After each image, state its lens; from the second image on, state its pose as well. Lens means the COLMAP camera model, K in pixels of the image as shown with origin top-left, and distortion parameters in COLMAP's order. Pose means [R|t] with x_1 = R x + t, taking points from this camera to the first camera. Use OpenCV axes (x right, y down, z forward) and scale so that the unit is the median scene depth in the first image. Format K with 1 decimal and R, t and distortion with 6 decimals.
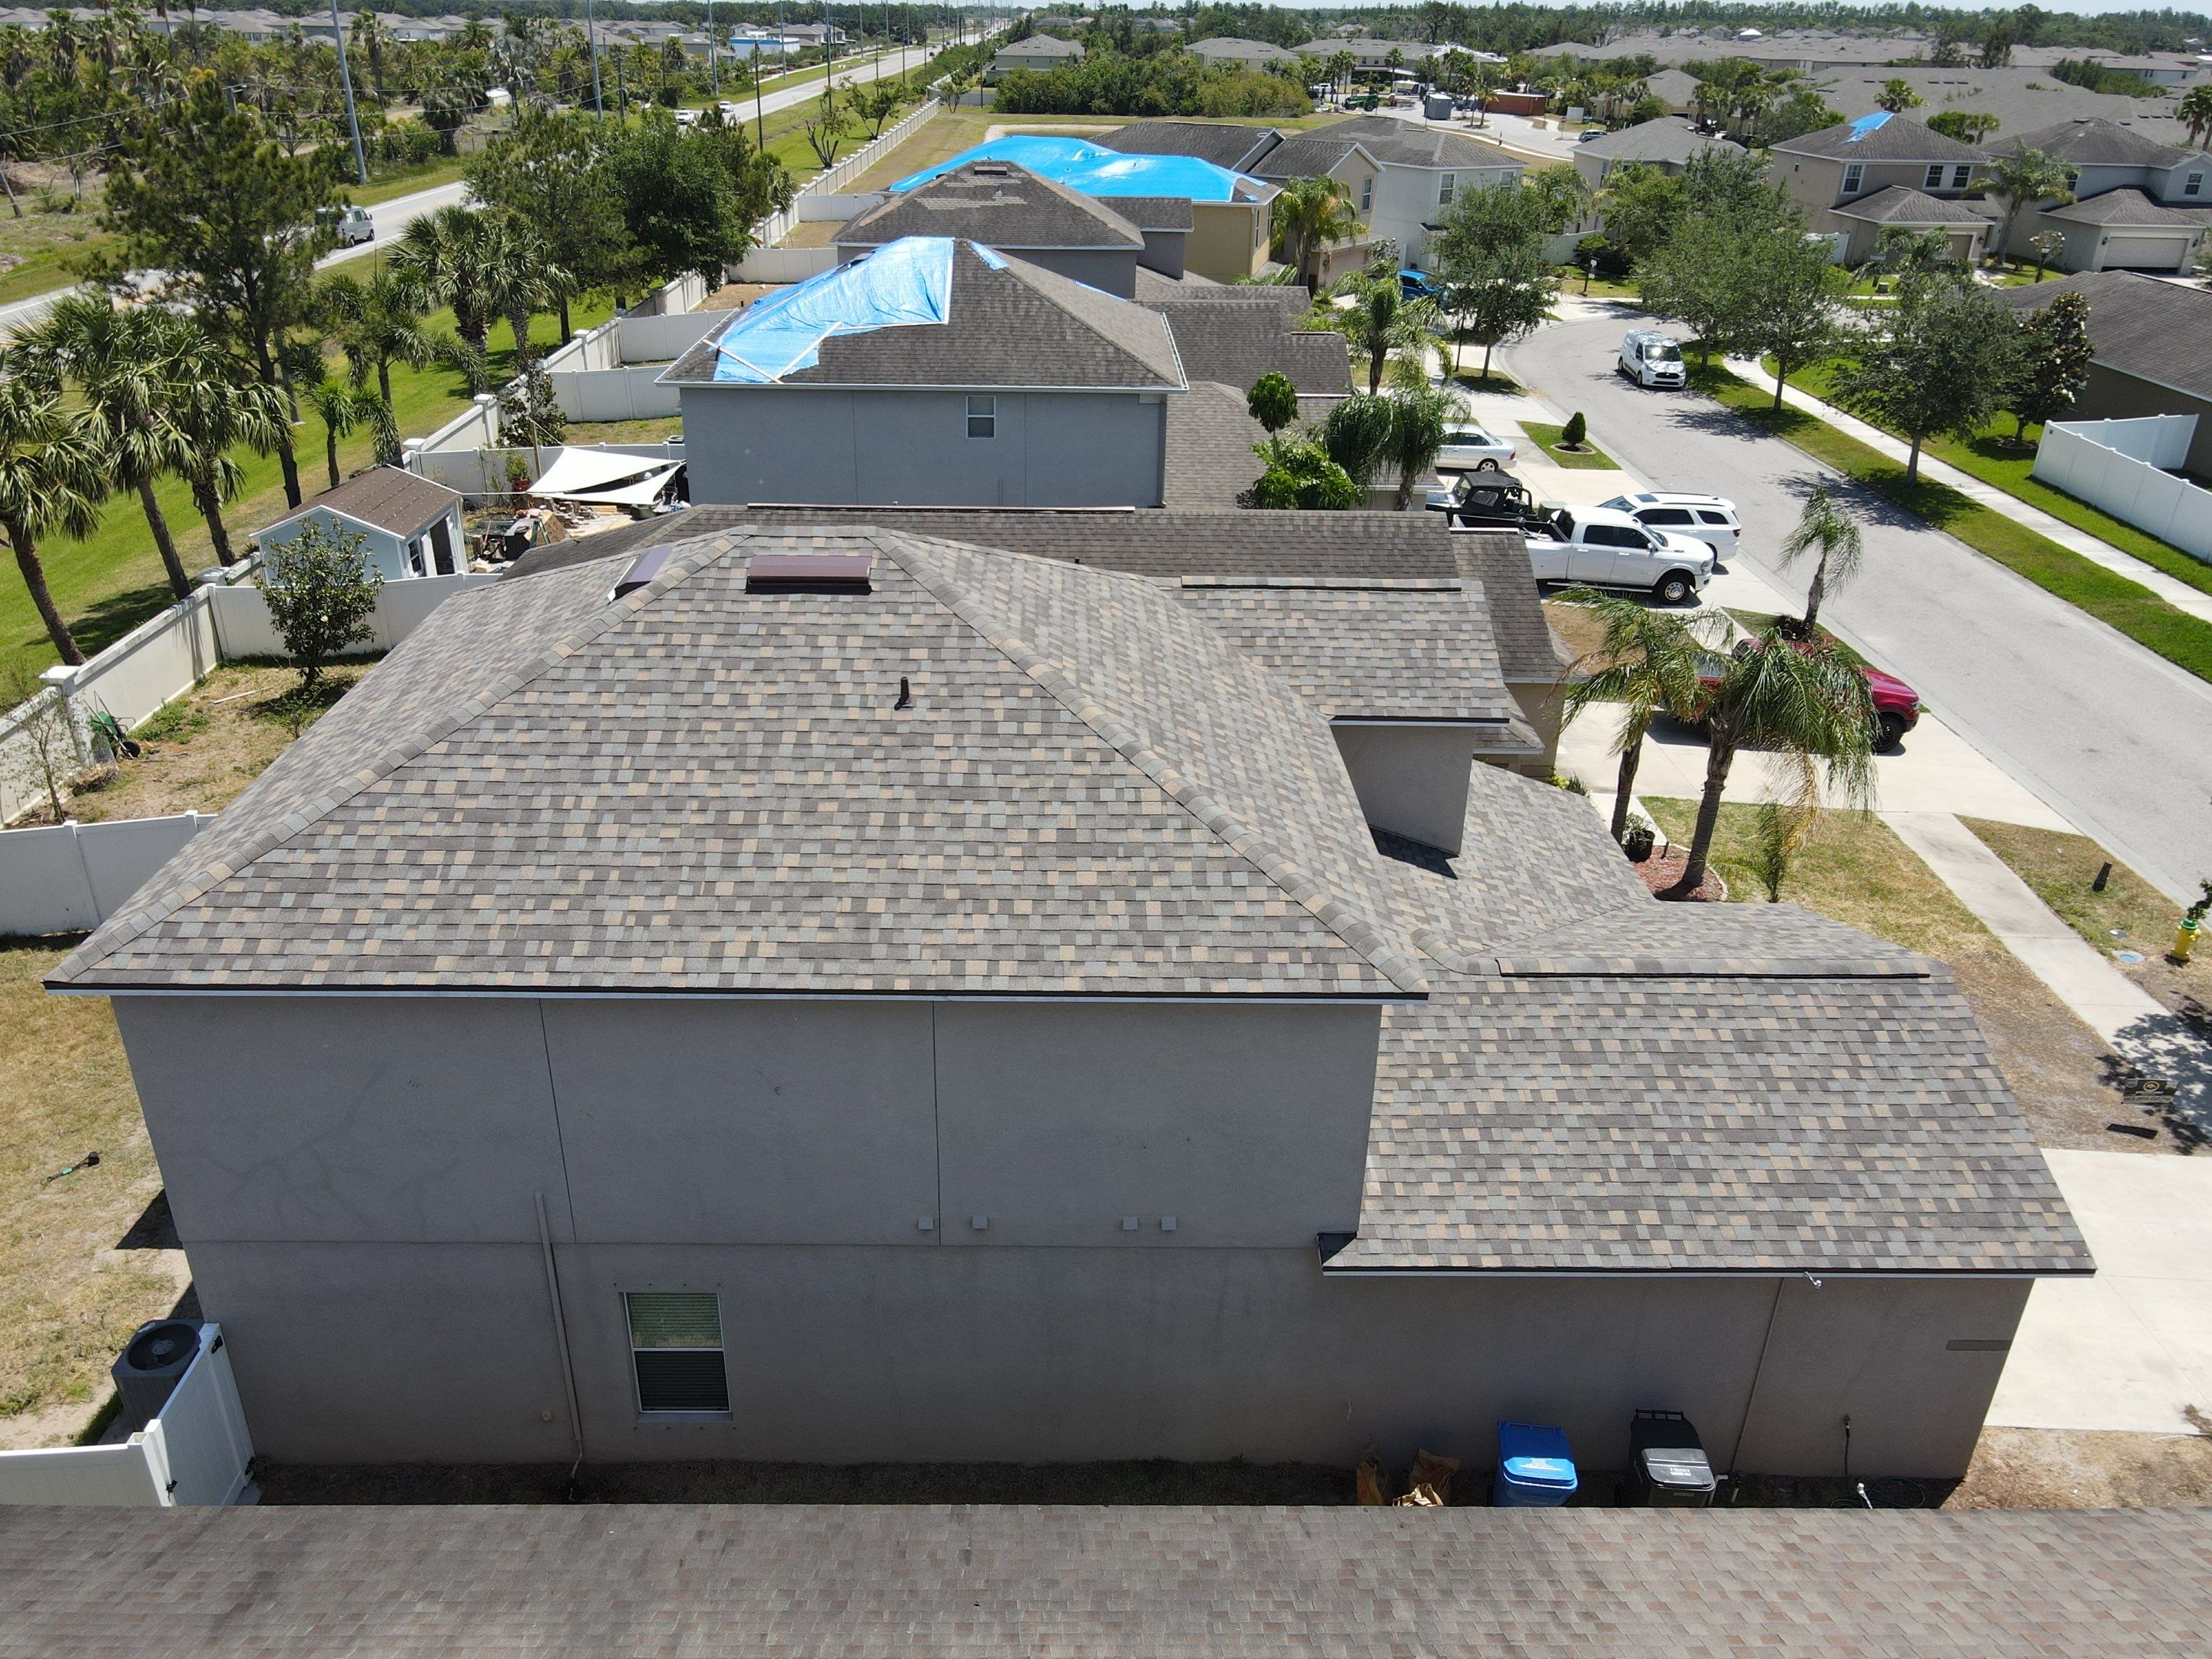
lens RADIAL K [[1625.9, 0, 1080.3], [0, 1625.9, 821.8], [0, 0, 1]] dist [-0.002318, 0.029169]
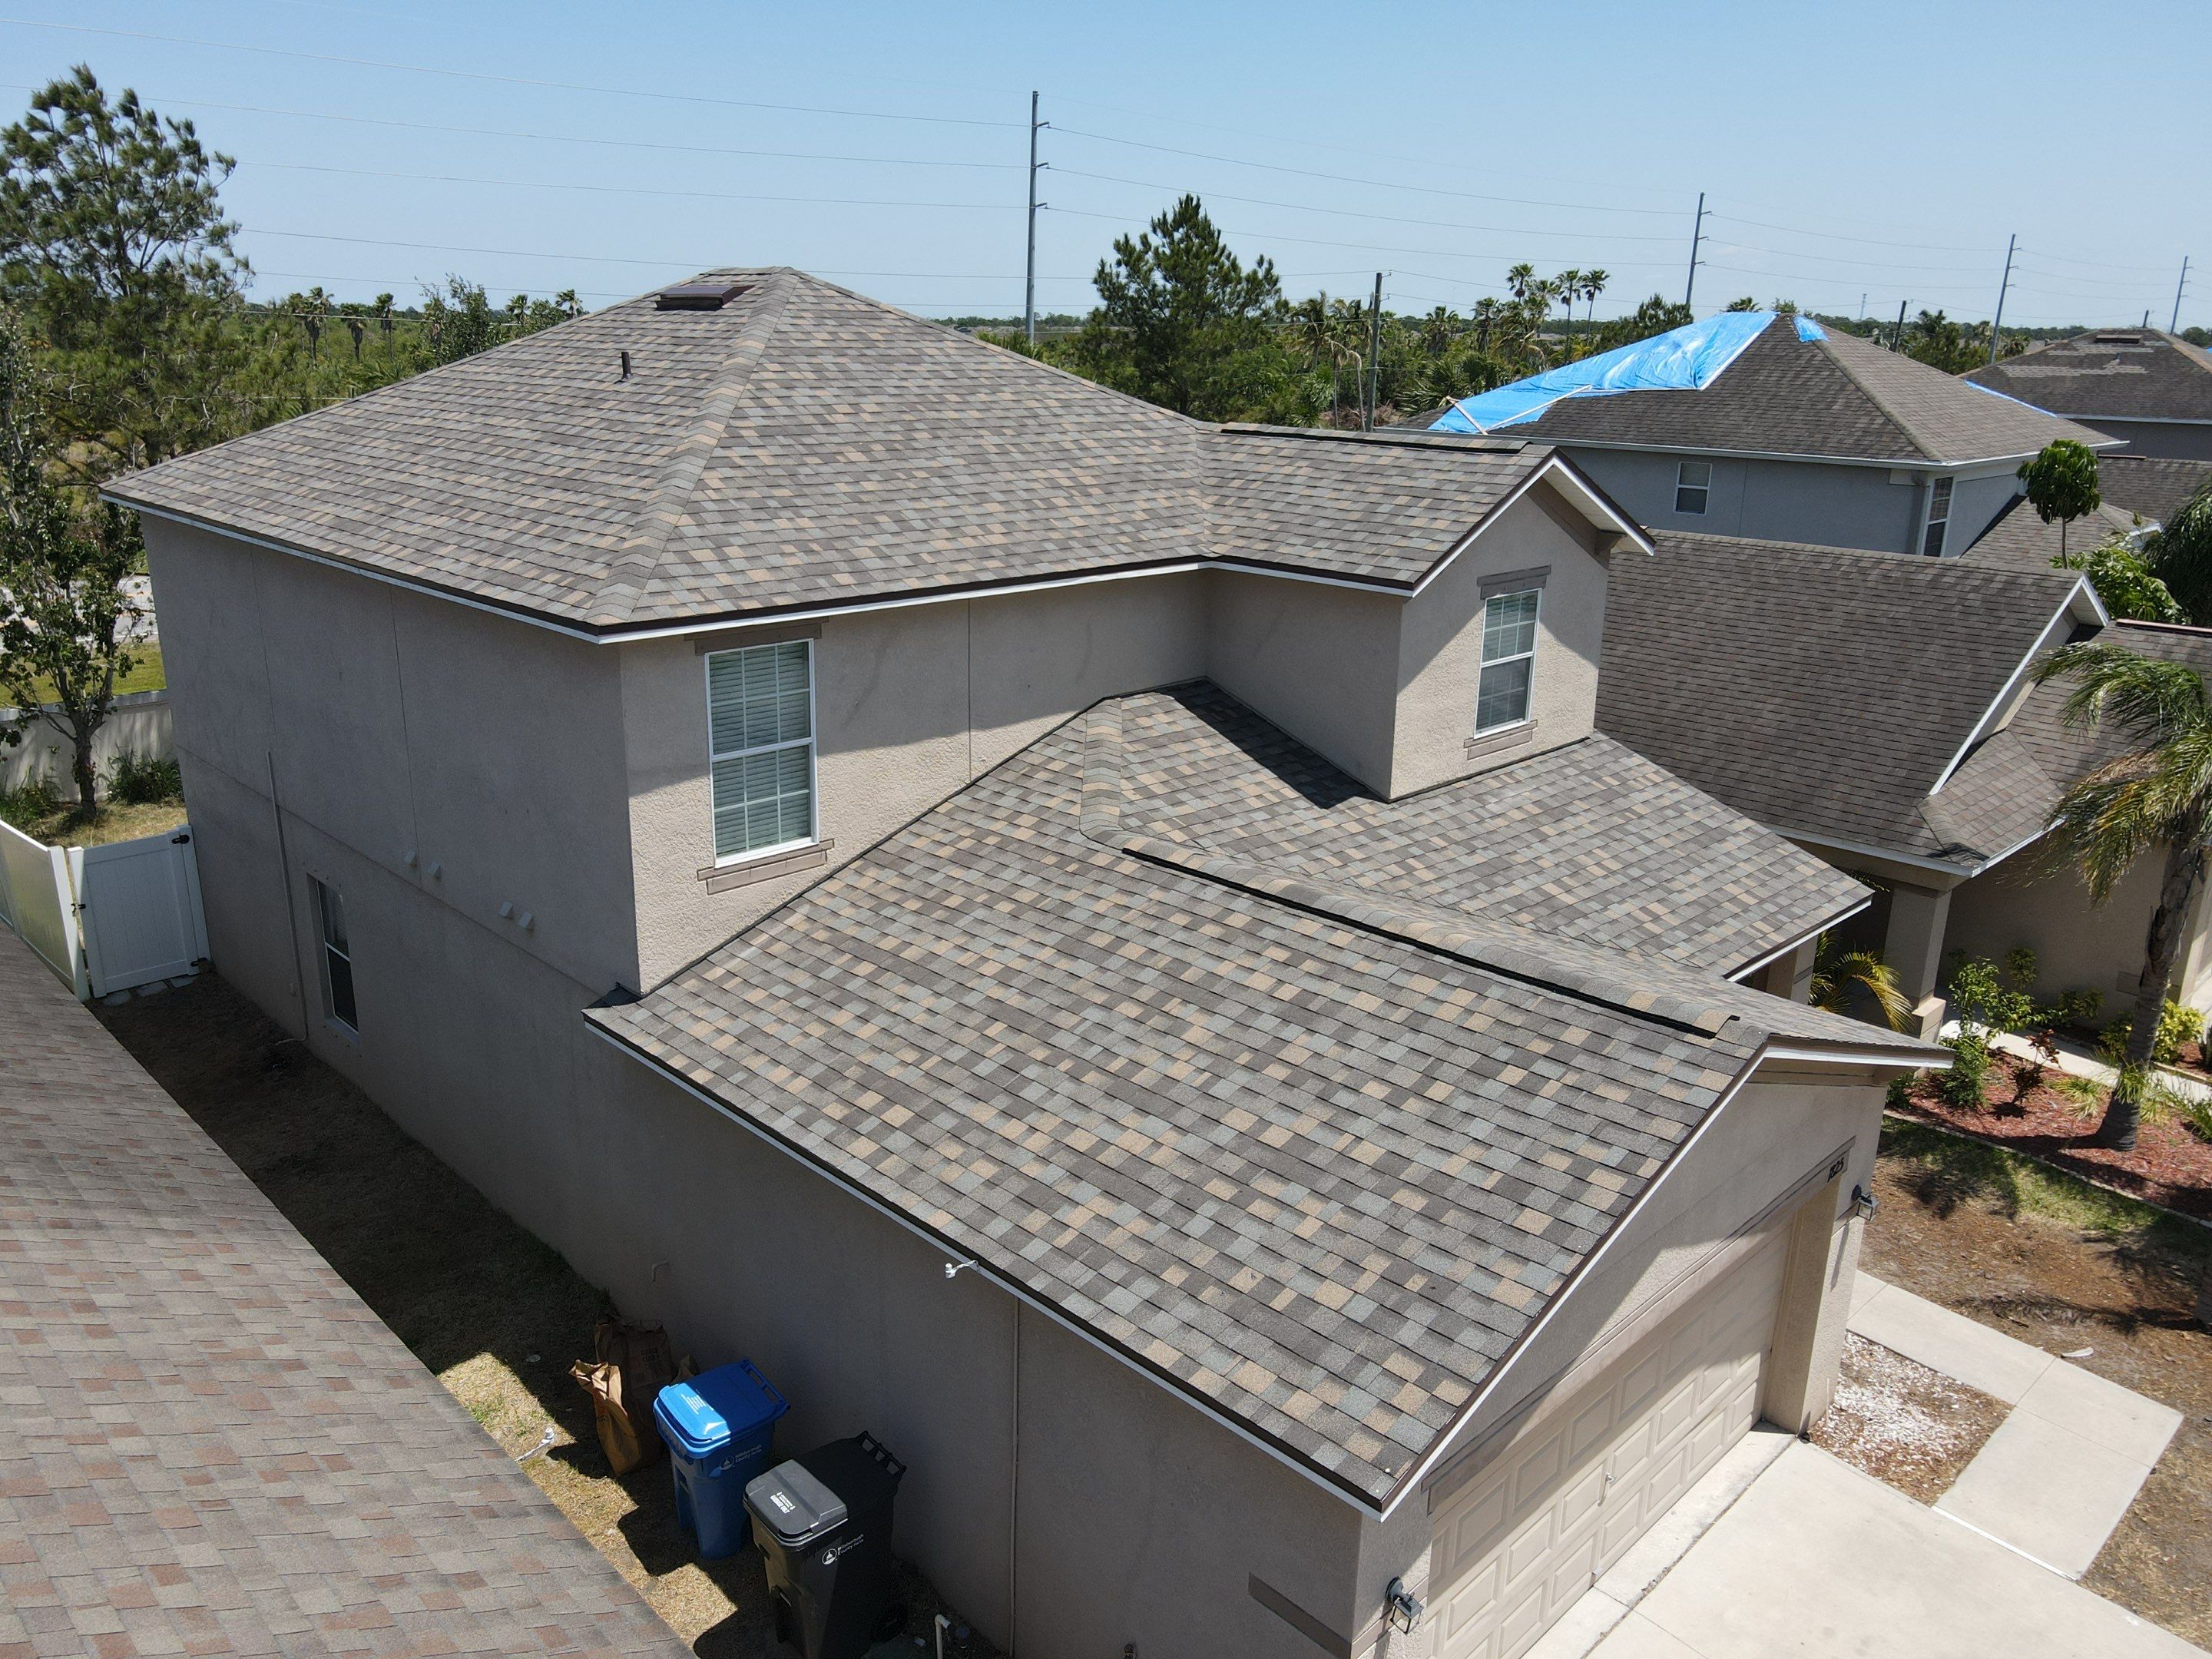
lens RADIAL K [[1625.9, 0, 1075.0], [0, 1625.9, 811.8], [0, 0, 1]] dist [-0.002318, 0.029169]
pose [[0.686664, 0.202223, -0.698283, 0.816650], [-0.325840, 0.944258, -0.046960, 0.131638], [0.649862, 0.259774, 0.714280, 0.533910]]
